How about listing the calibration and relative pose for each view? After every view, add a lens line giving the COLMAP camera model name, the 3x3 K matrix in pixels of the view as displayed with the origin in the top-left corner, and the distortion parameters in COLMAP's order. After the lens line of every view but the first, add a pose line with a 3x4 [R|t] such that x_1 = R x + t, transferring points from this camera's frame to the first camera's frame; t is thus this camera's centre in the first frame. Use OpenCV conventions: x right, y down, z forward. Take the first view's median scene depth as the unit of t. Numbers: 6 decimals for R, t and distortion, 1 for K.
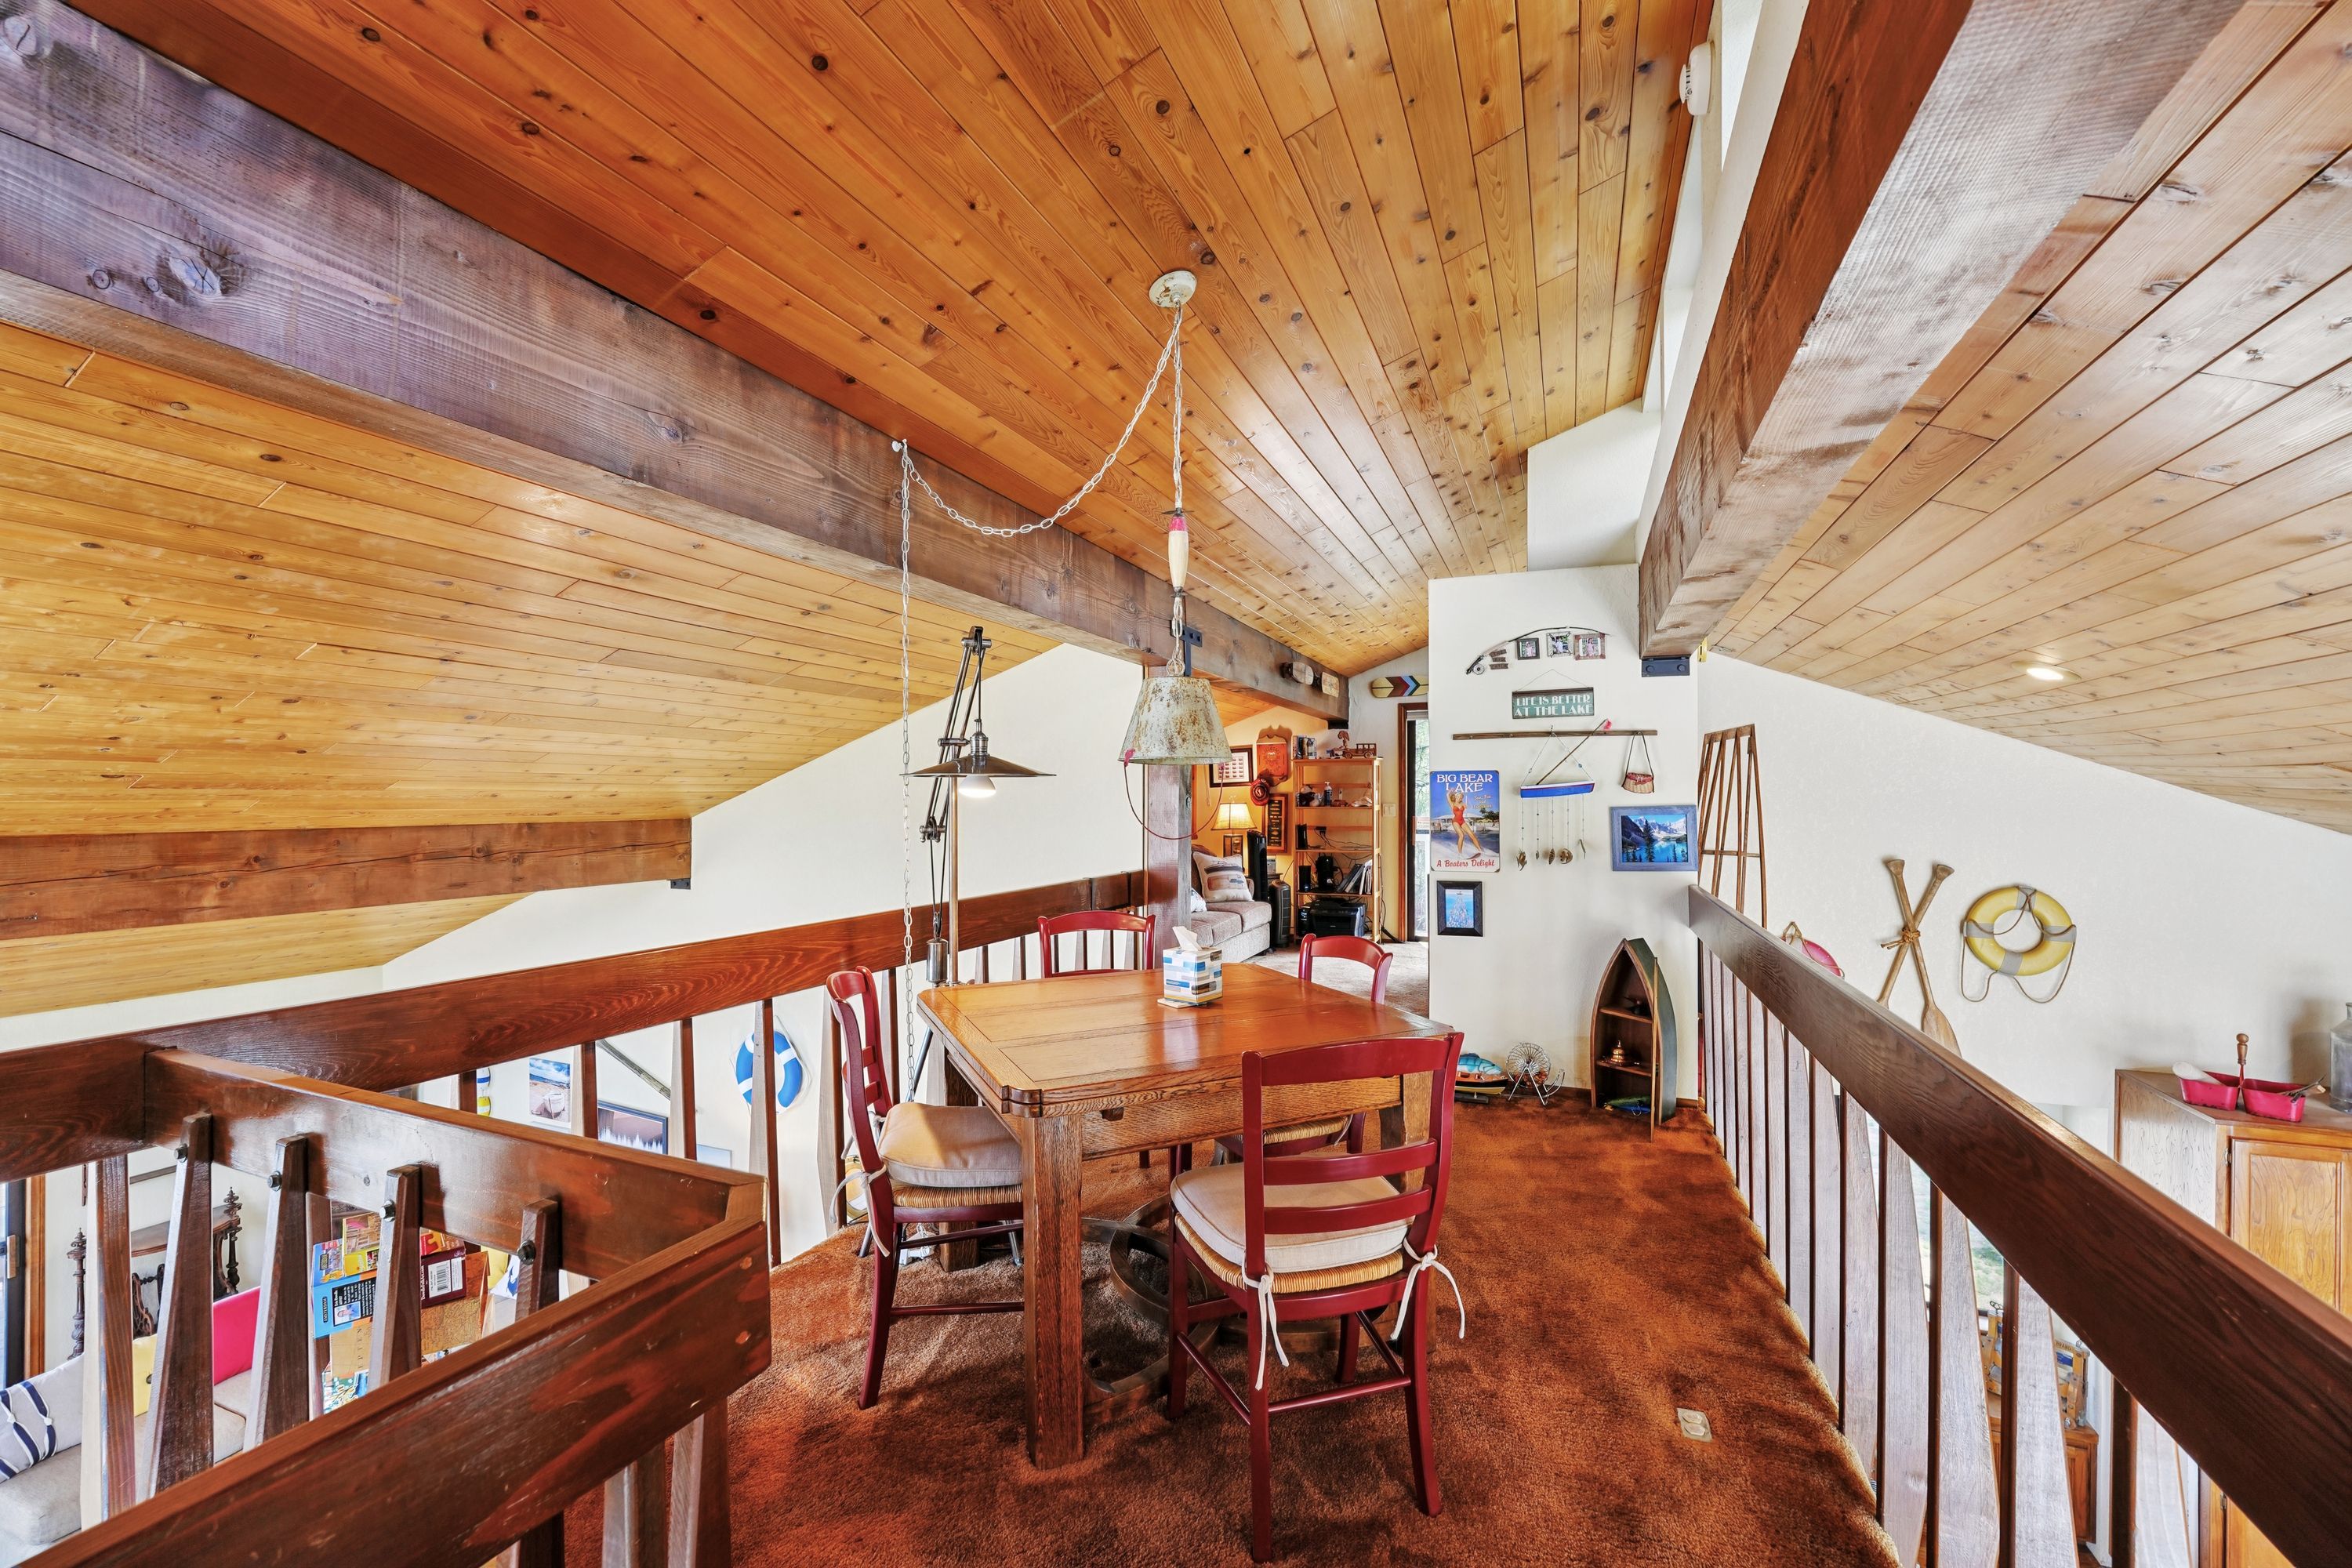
lens RADIAL K [[962.9, 0, 1179.3], [0, 962.9, 787.3], [0, 0, 1]] dist [-0.028372, 0.002451]
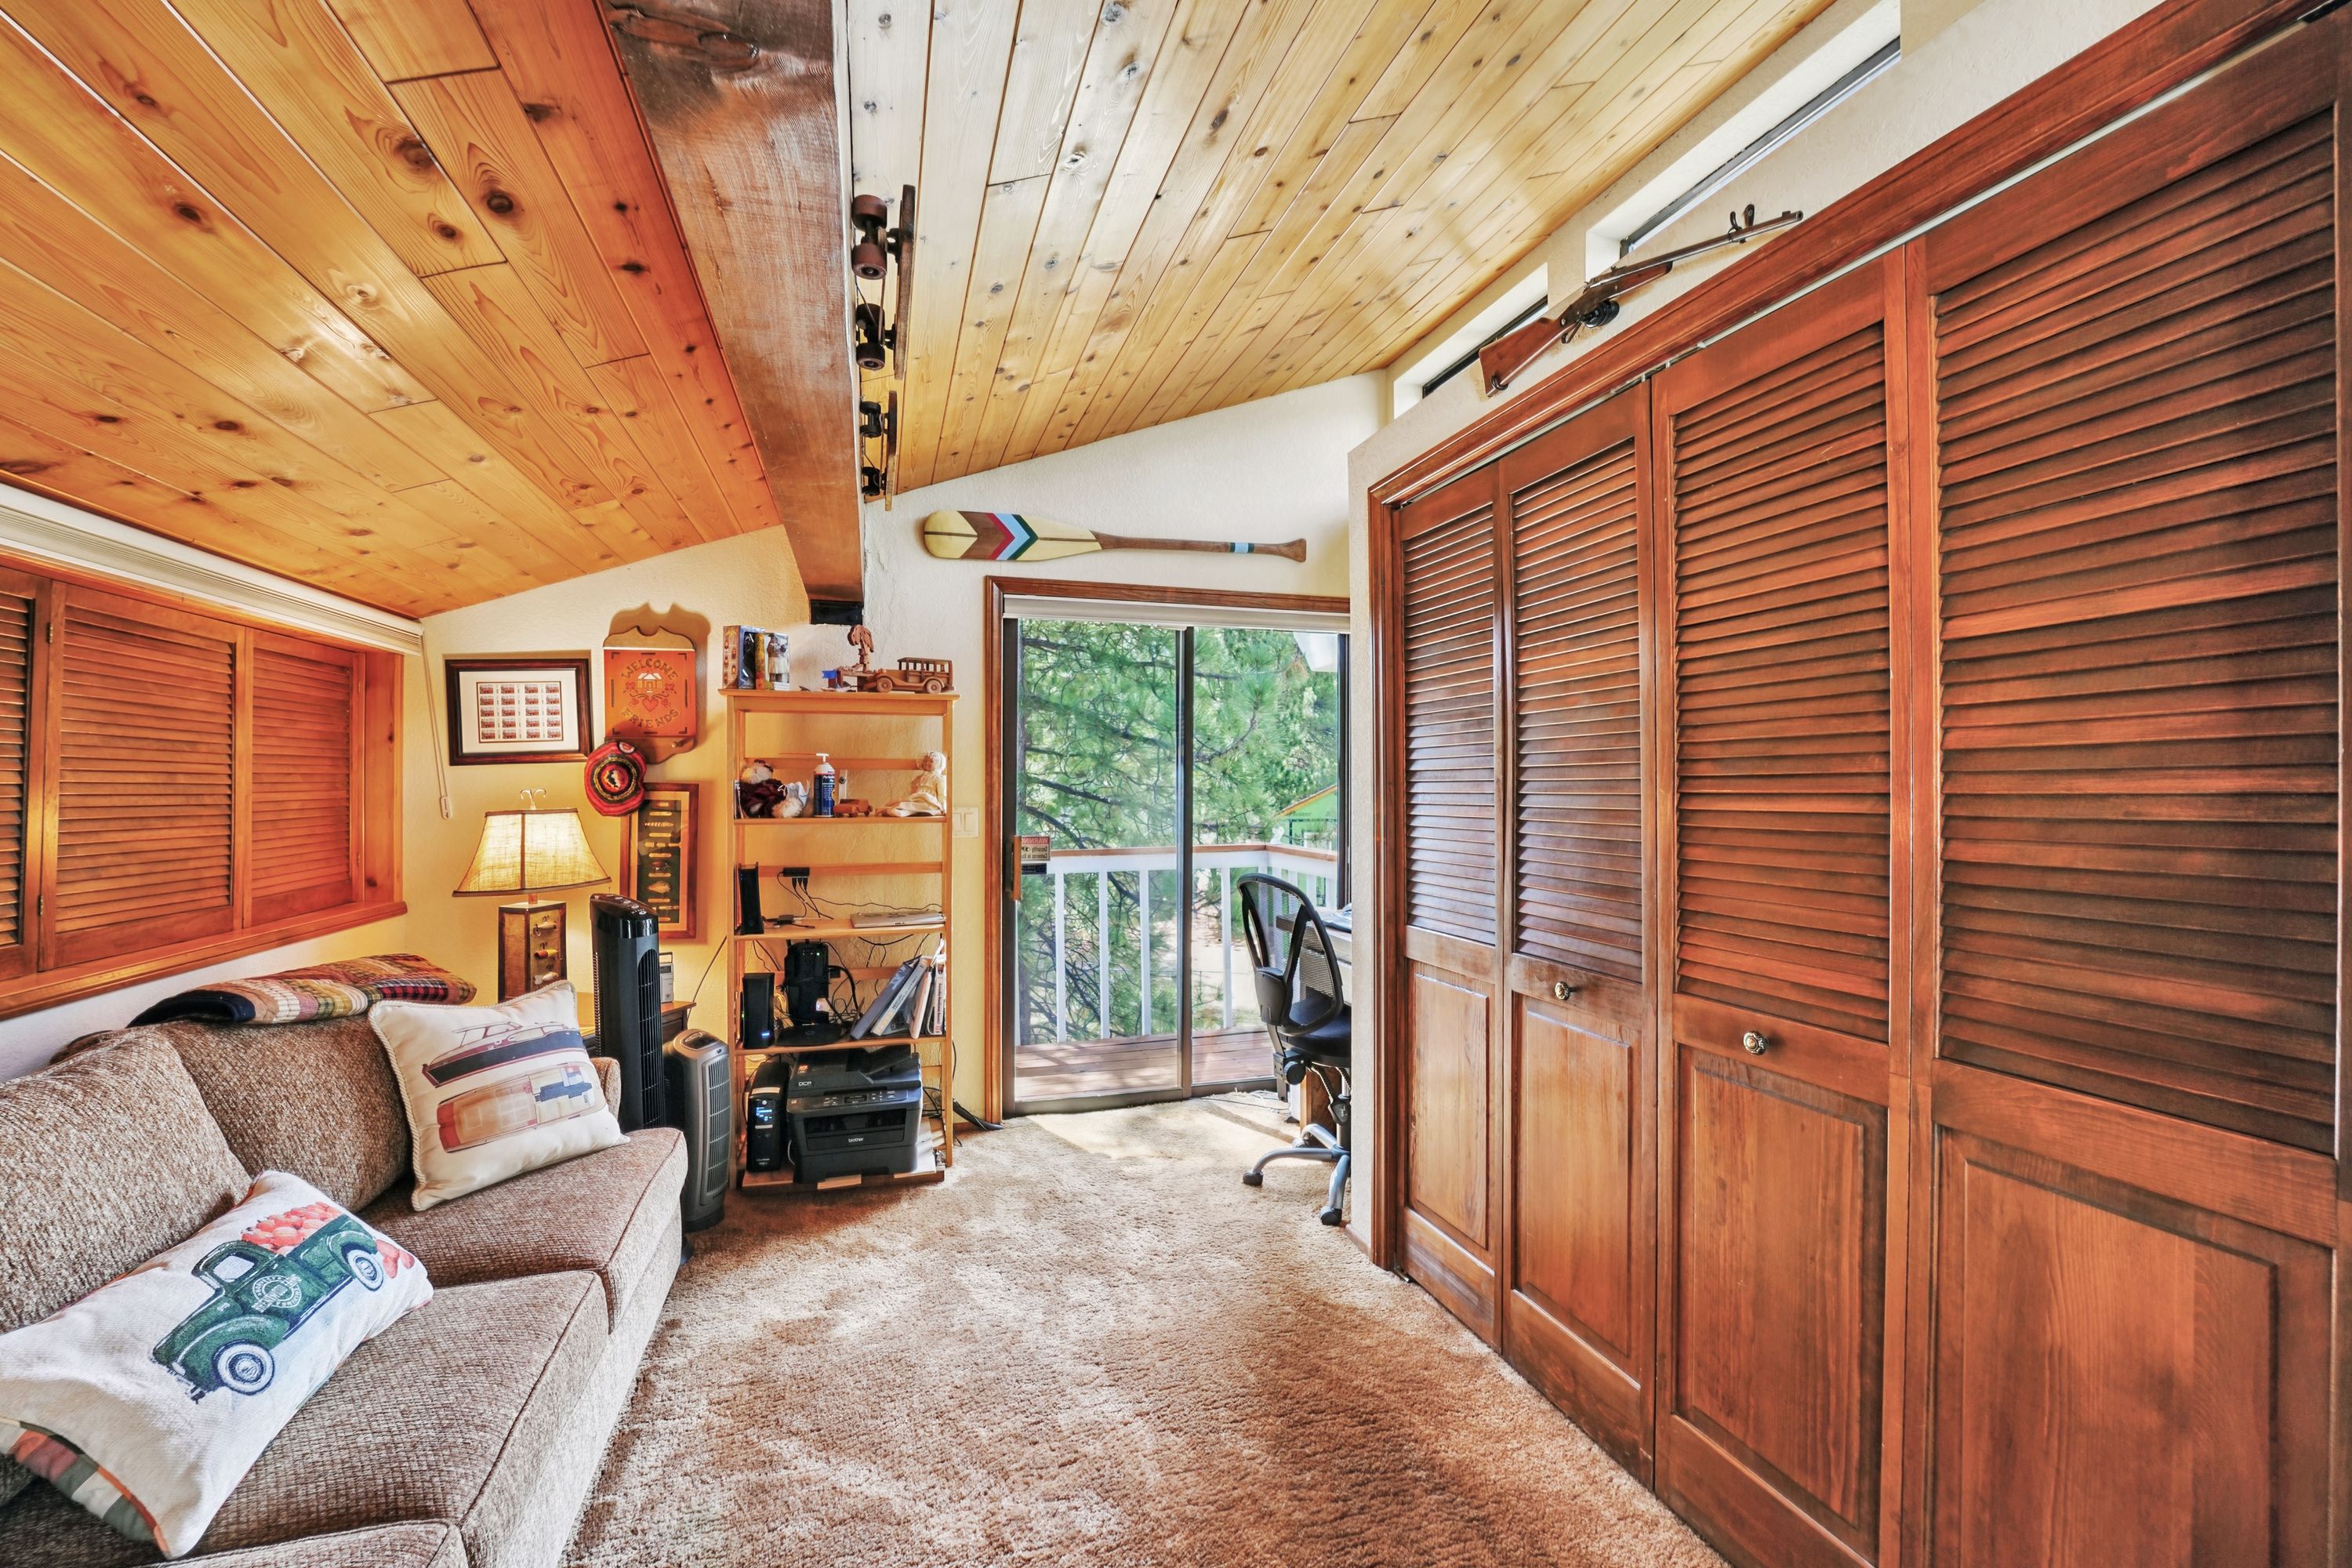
lens RADIAL K [[962.9, 0, 1171.2], [0, 962.9, 779.0], [0, 0, 1]] dist [-0.028372, 0.002451]
pose [[0.775942, 0.006453, 0.630772, 0.019958], [-0.006225, 0.999977, -0.002572, 0.004809], [-0.630774, -0.001931, 0.775964, 0.608851]]
